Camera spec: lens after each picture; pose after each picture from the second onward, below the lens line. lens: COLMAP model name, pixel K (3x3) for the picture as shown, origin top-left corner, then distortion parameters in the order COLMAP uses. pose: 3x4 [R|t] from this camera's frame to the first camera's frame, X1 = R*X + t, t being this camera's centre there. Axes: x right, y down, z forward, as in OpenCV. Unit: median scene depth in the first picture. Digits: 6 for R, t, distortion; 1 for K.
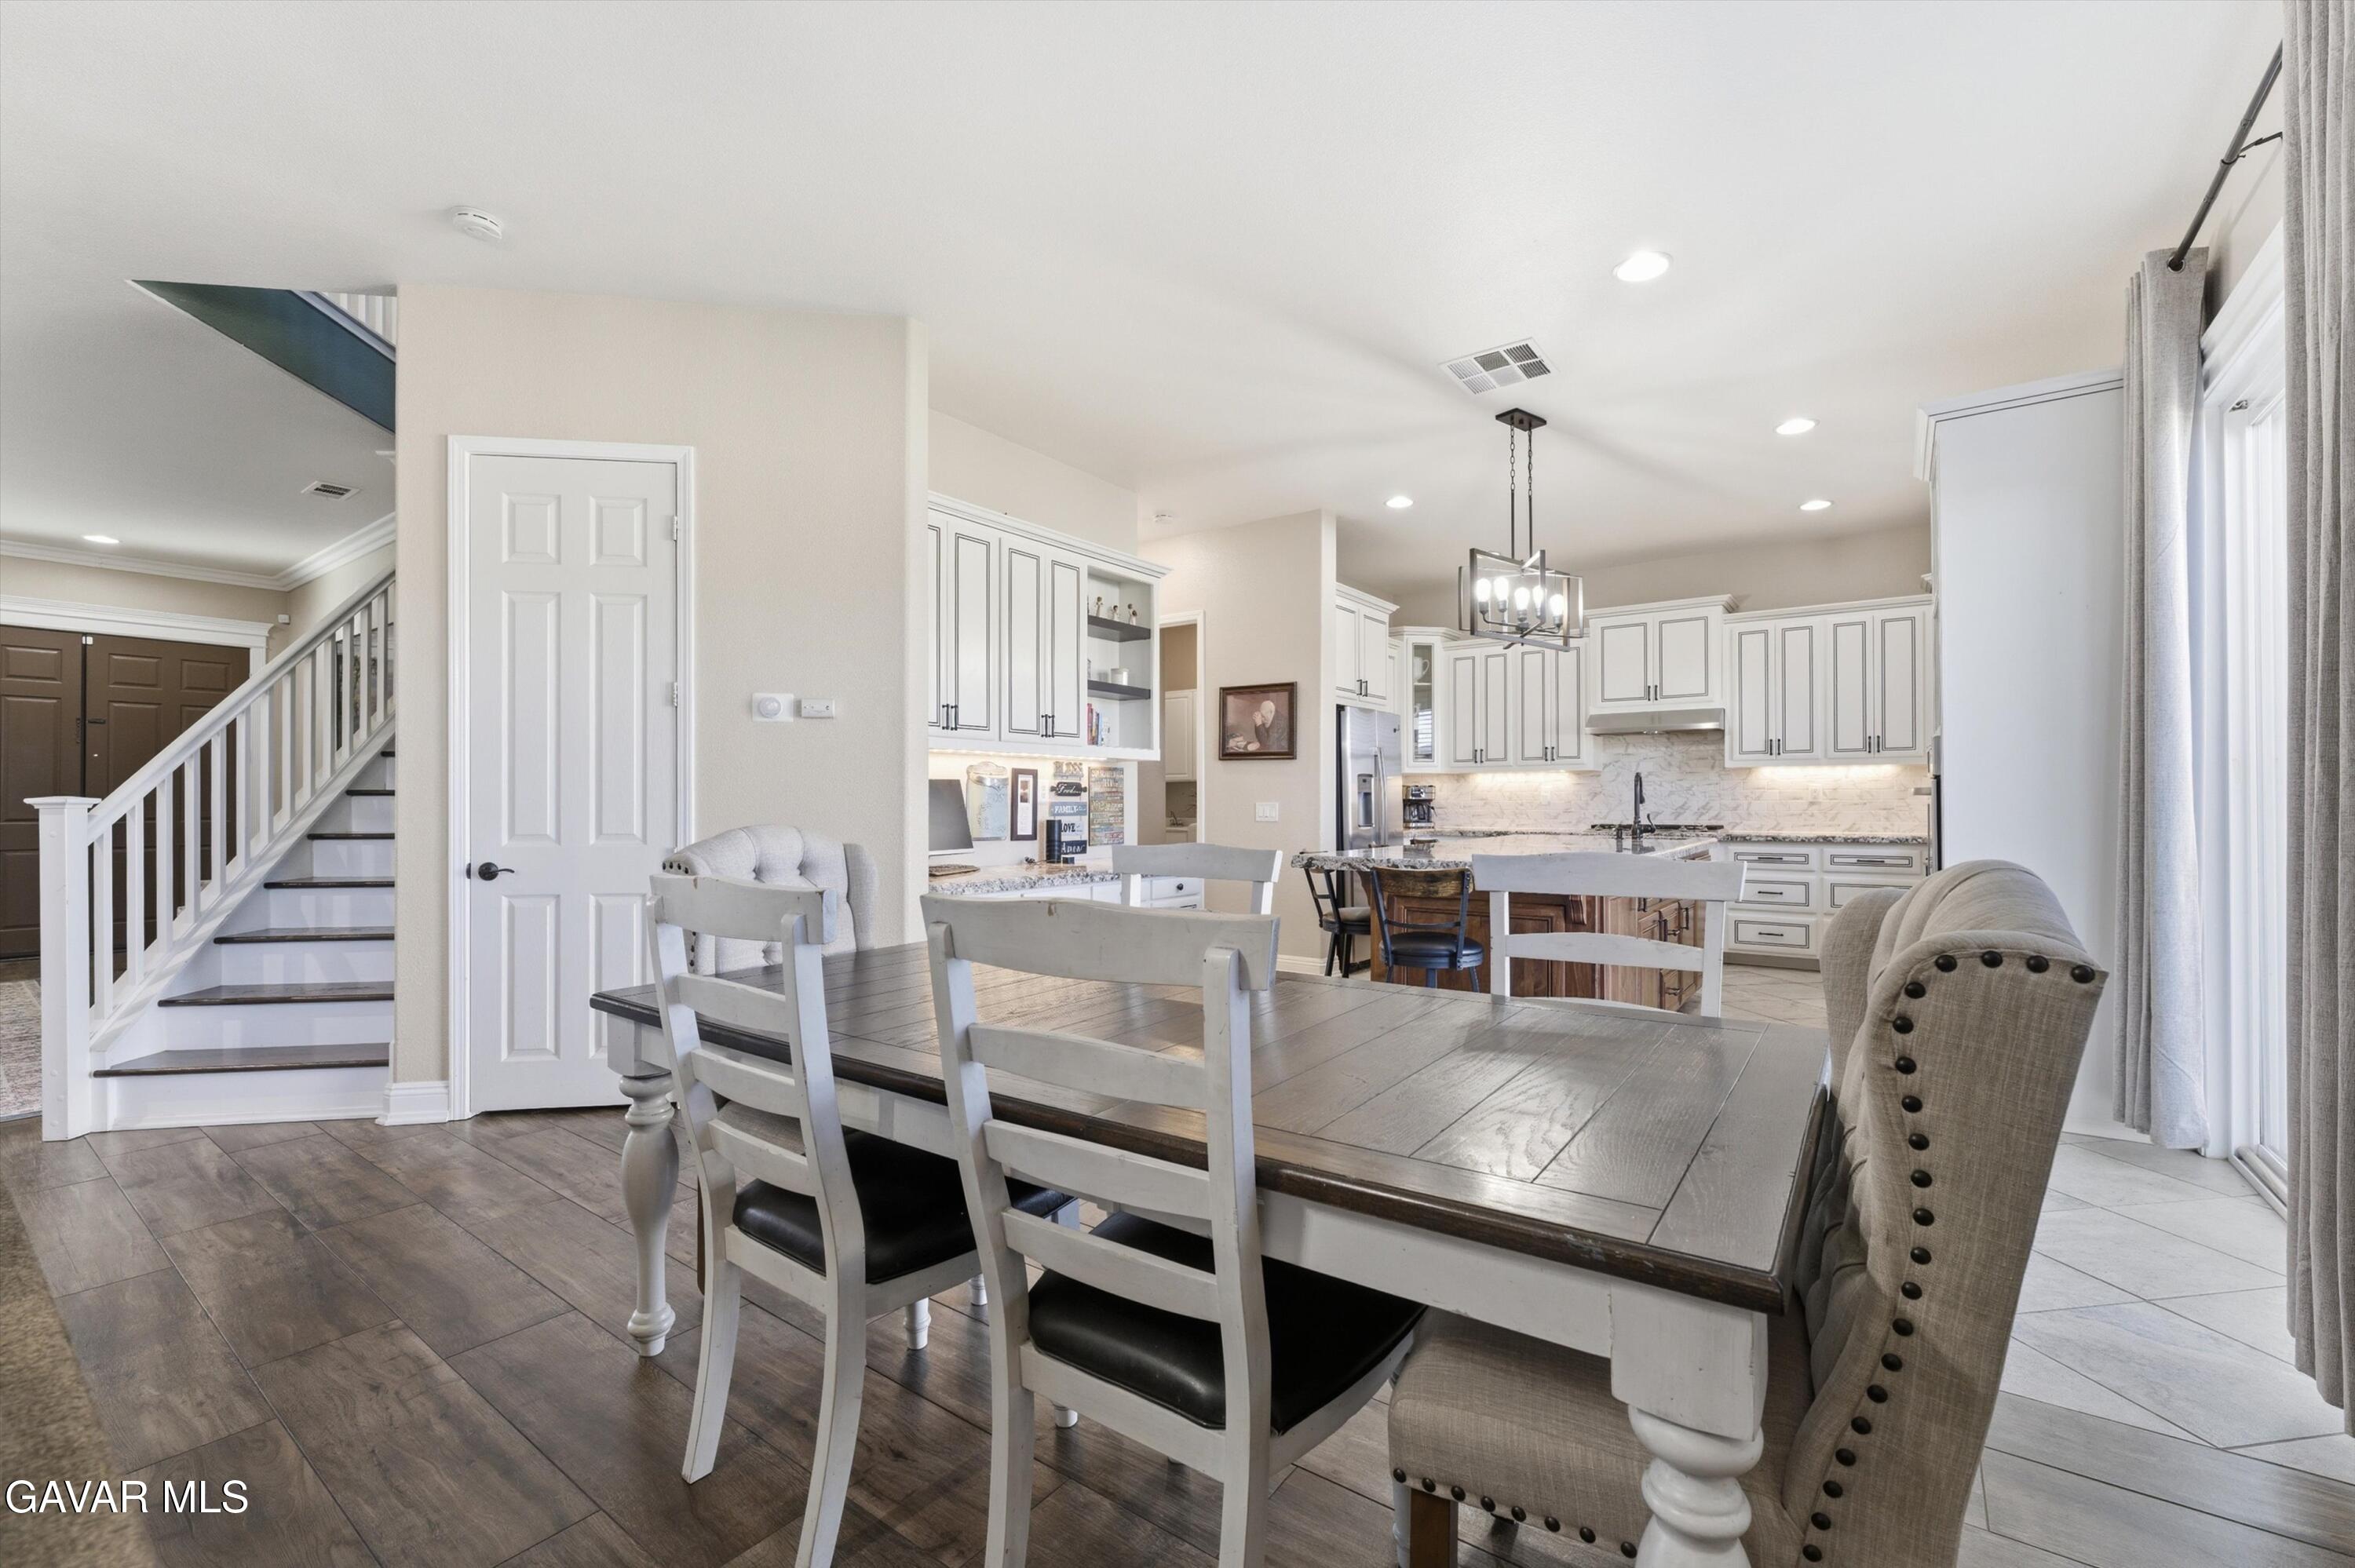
lens RADIAL K [[993.4, 0, 1182.2], [0, 993.4, 797.3], [0, 0, 1]] dist [-0.002583, 0.000895]
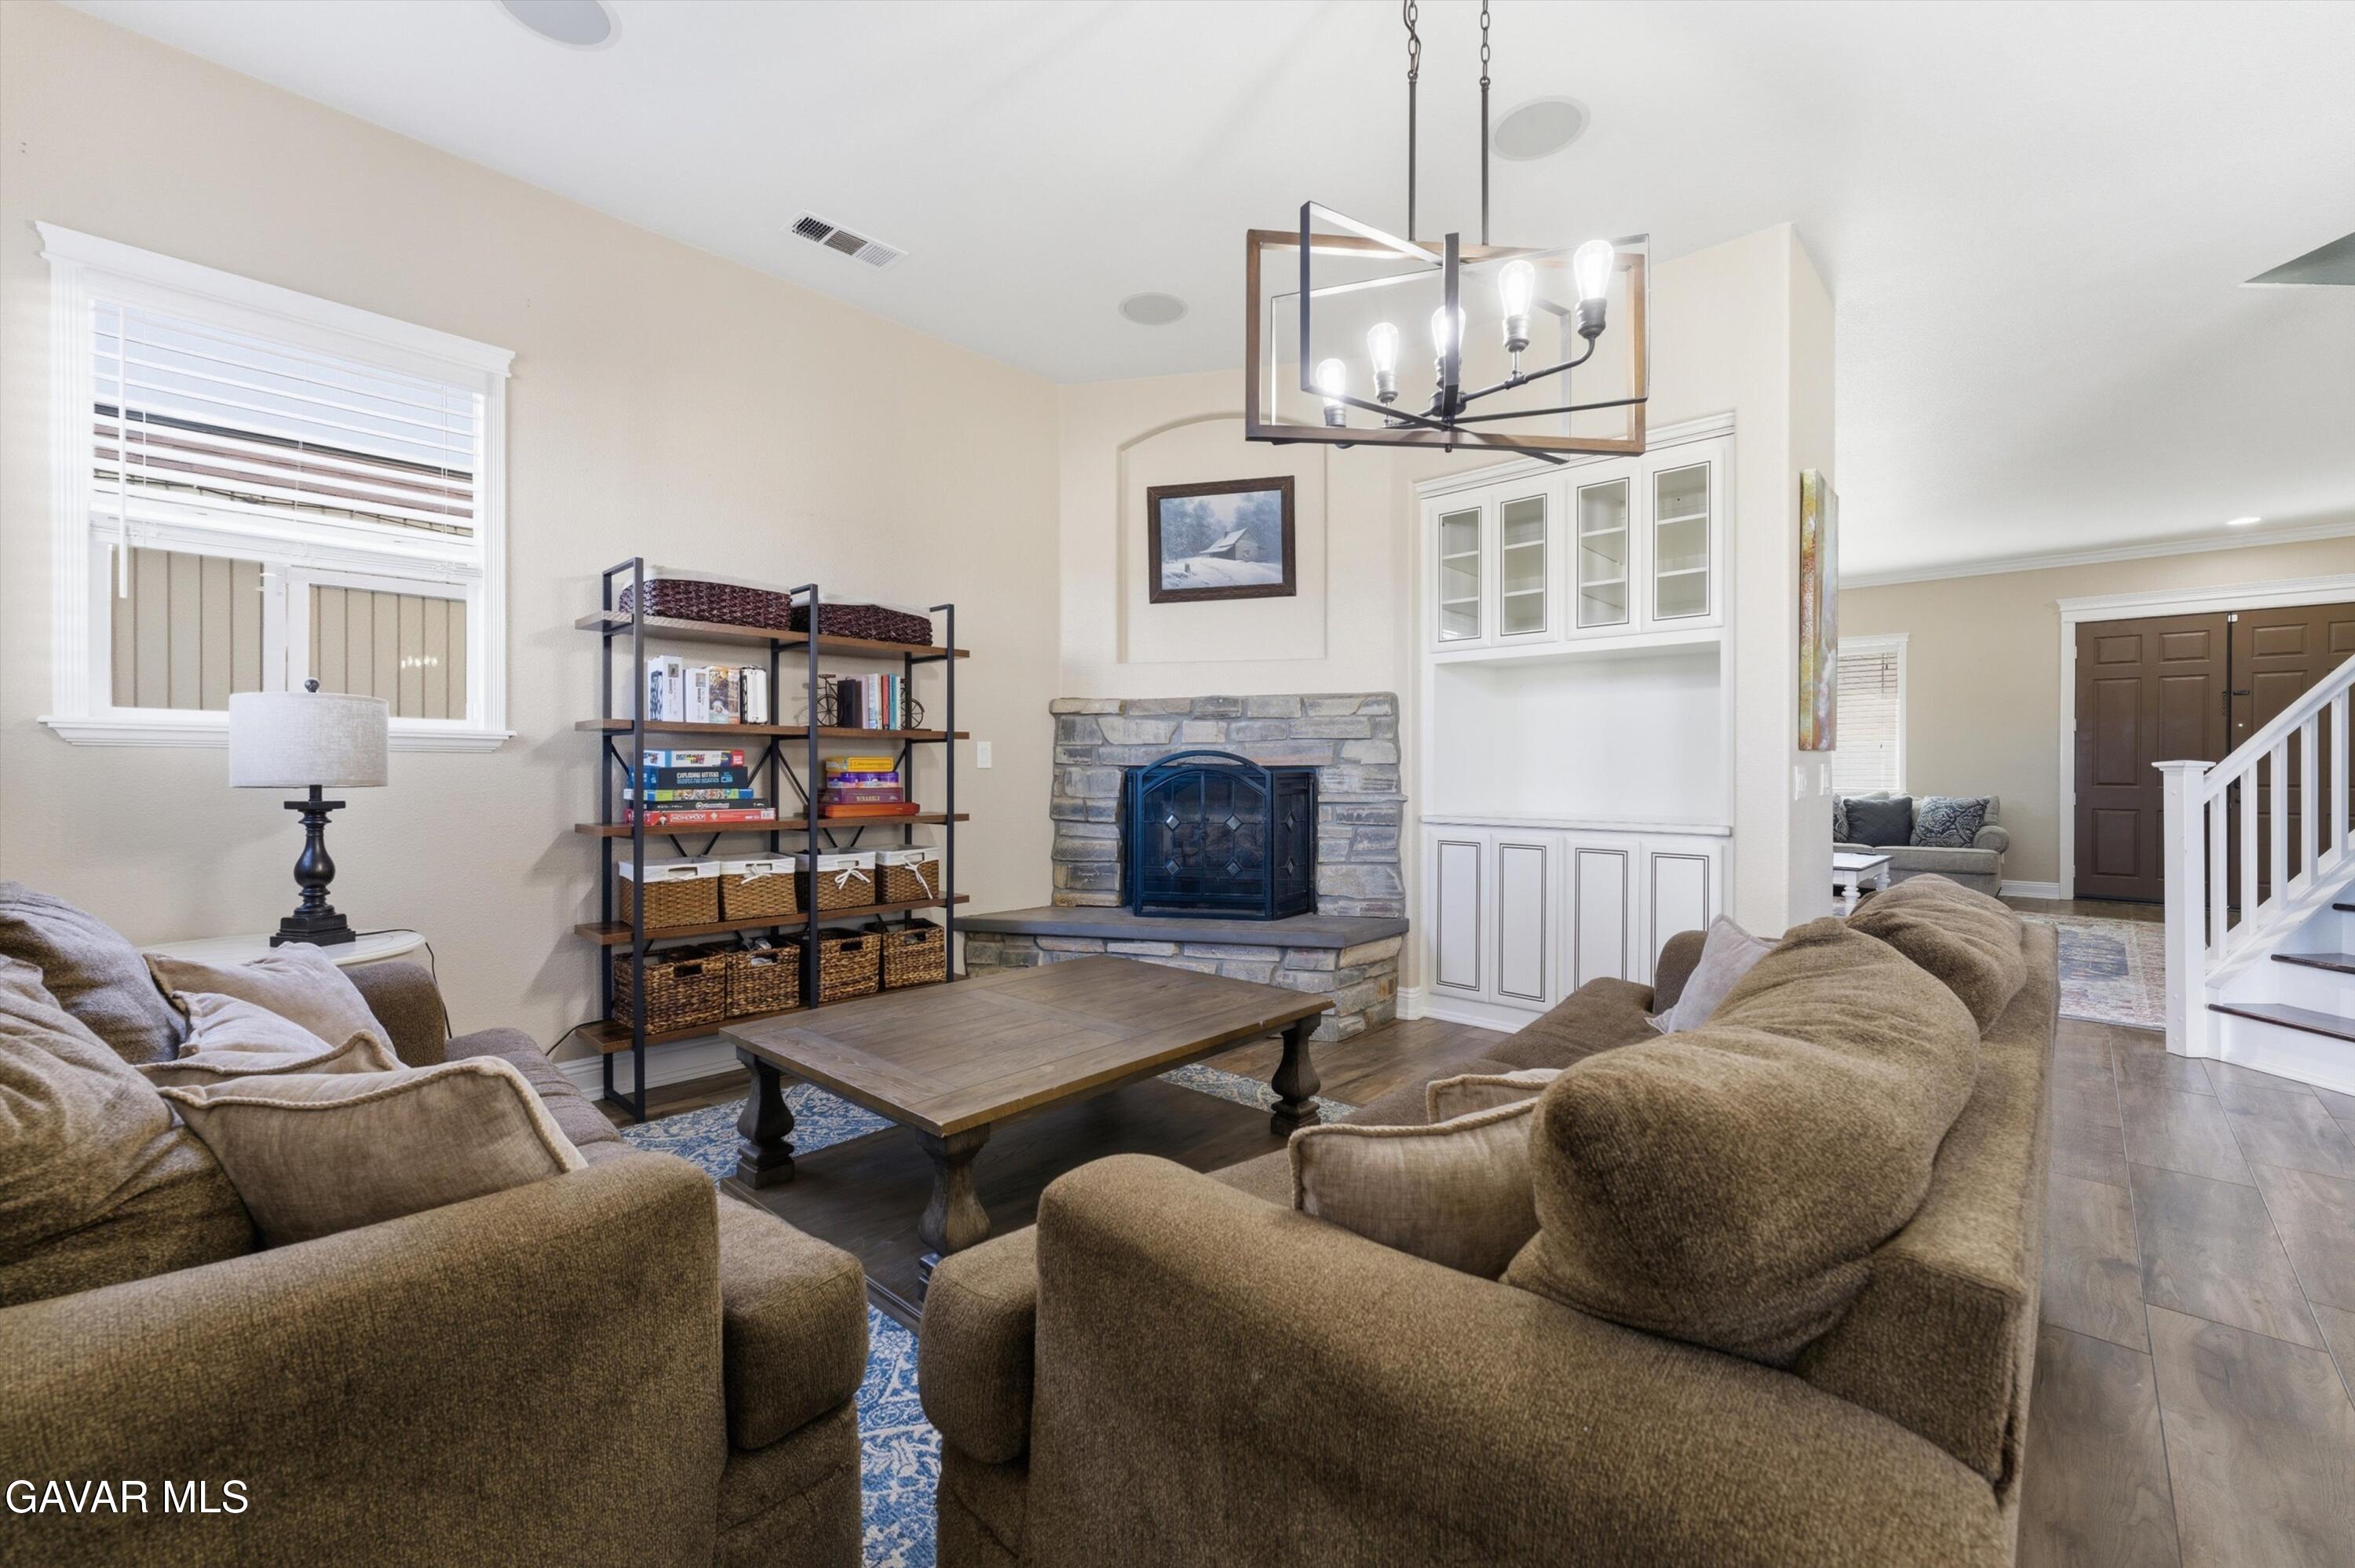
lens RADIAL K [[993.4, 0, 1179.8], [0, 993.4, 759.7], [0, 0, 1]] dist [-0.002583, 0.000895]
pose [[-0.095582, -0.010101, -0.995370, 0.112199], [-0.000535, 0.999949, -0.010096, 0.009683], [0.995421, -0.000433, -0.095582, -0.043458]]
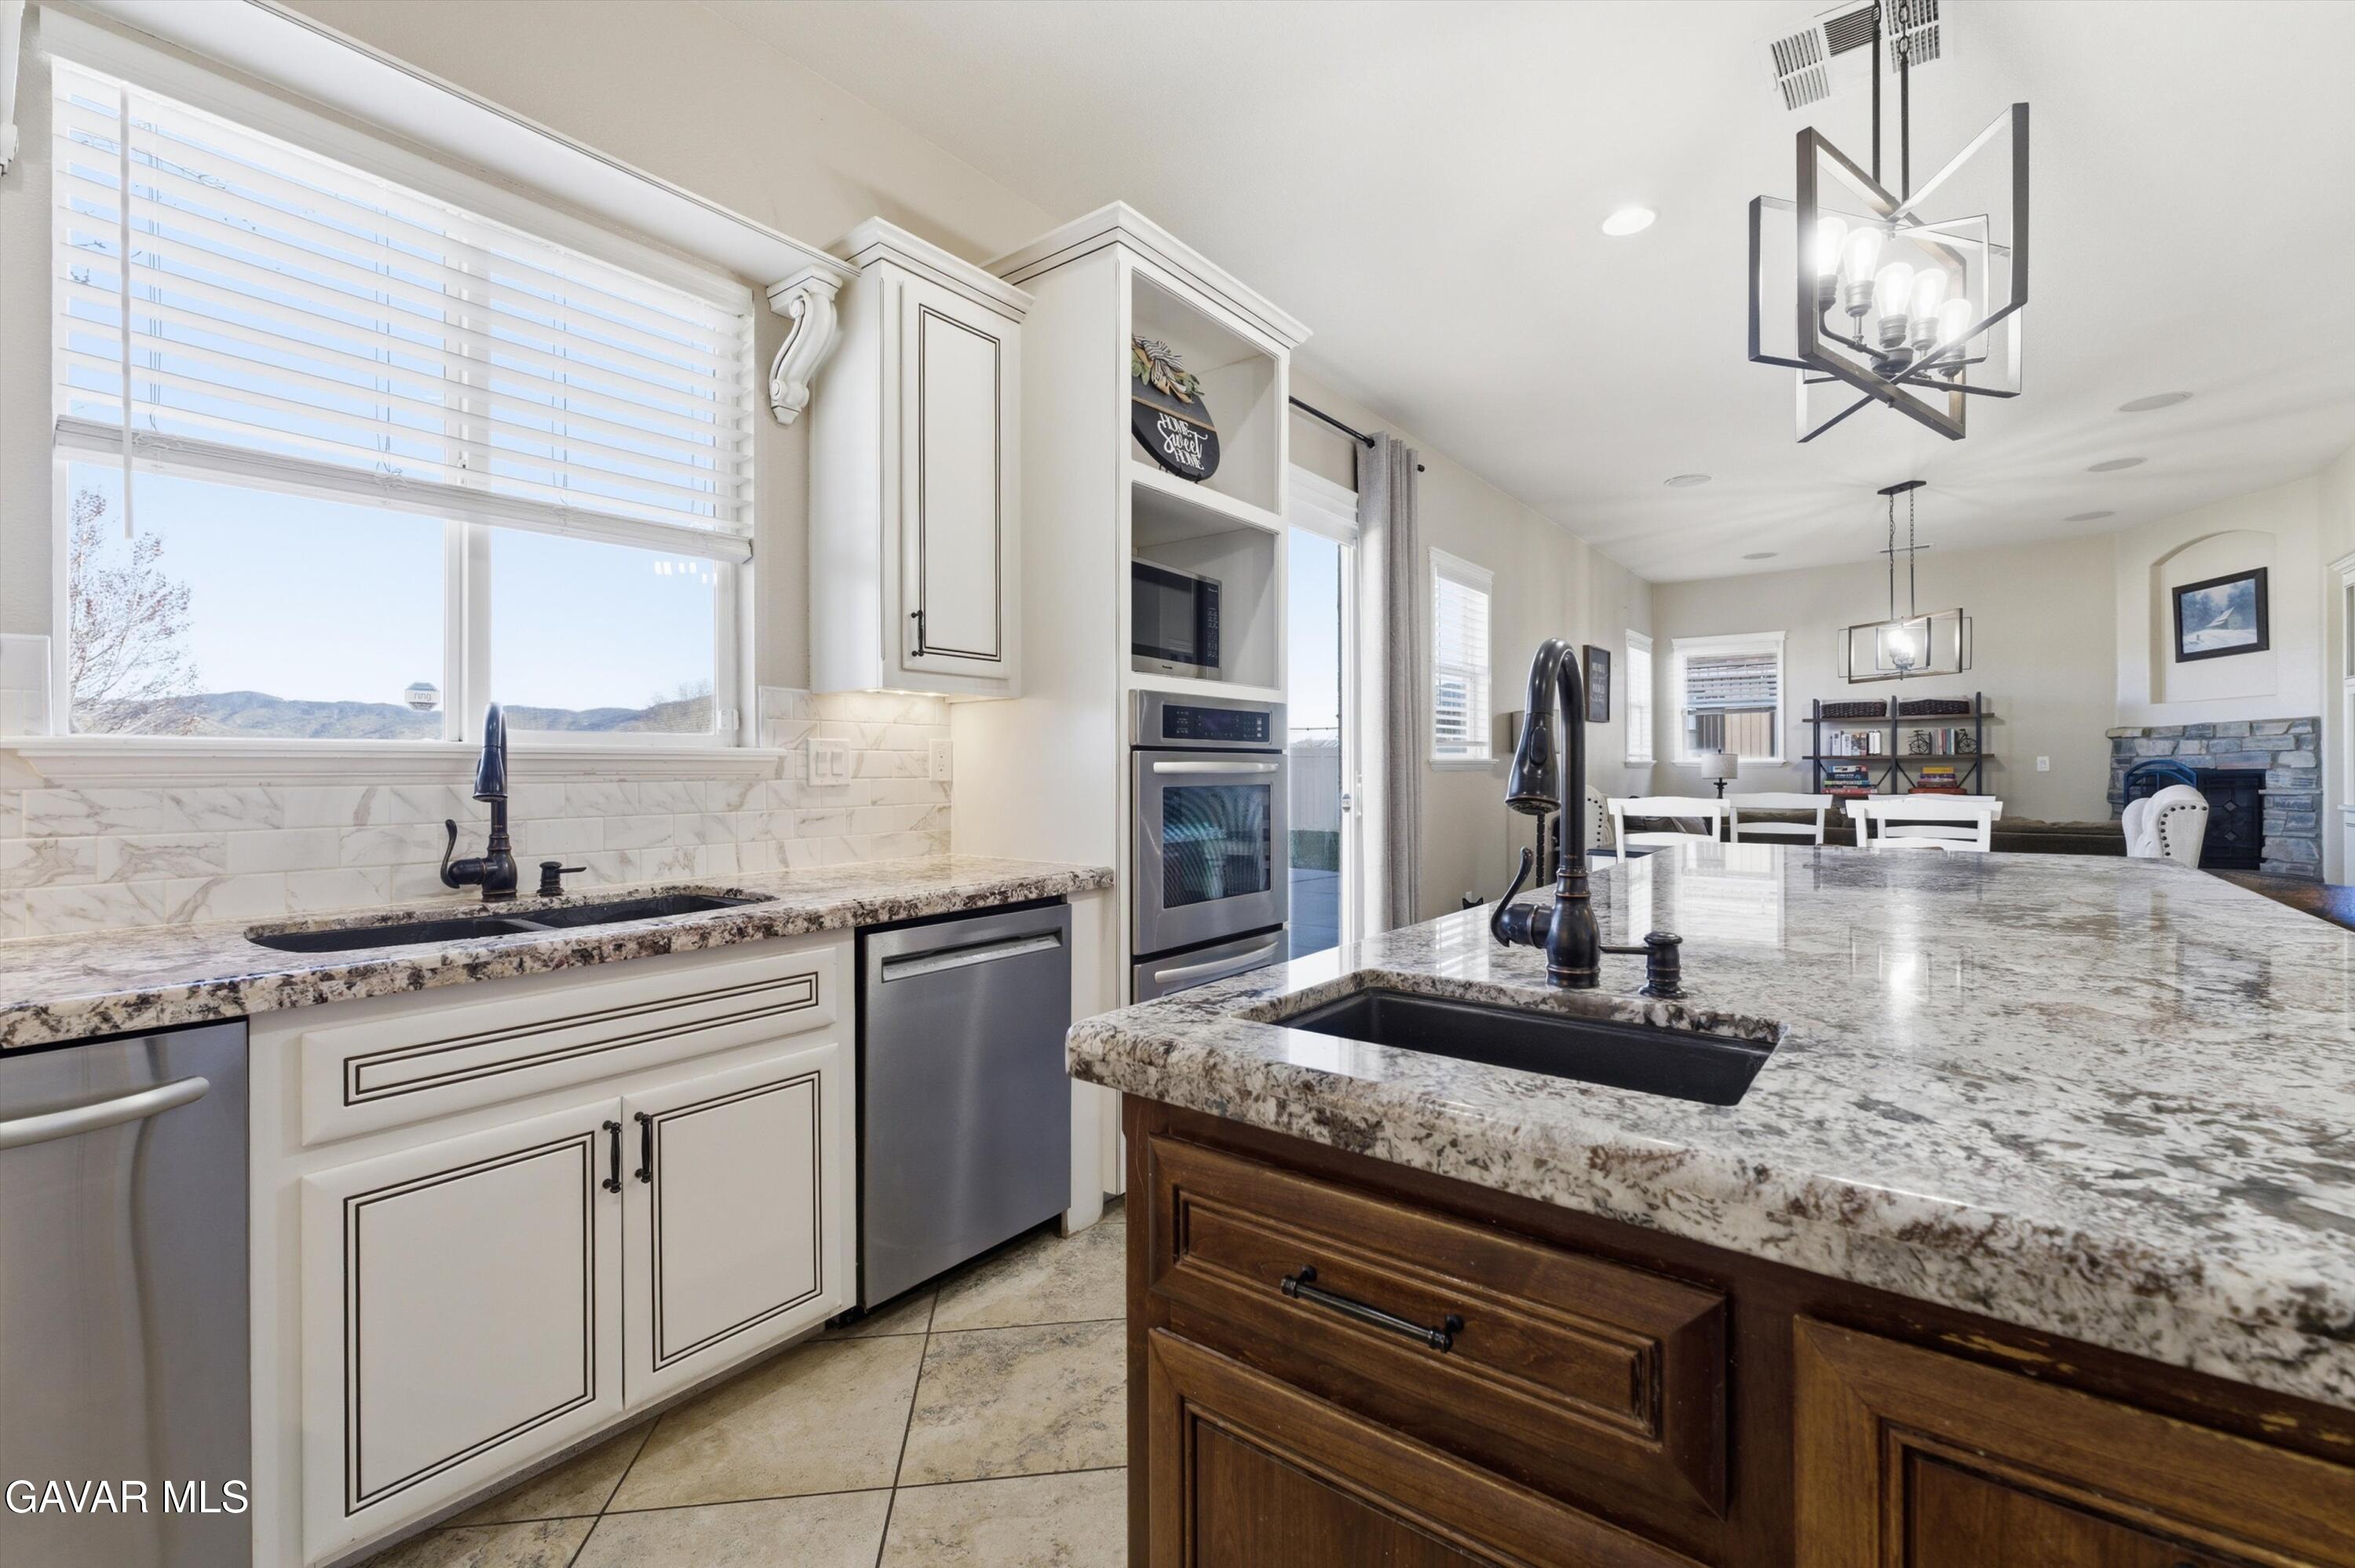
lens RADIAL K [[993.4, 0, 1184.4], [0, 993.4, 774.8], [0, 0, 1]] dist [-0.002583, 0.000895]
pose [[-0.999325, 0.008230, 0.035815, 0.528657], [0.008308, 0.999963, 0.002019, 0.000353], [-0.035798, 0.002316, -0.999356, 1.204964]]
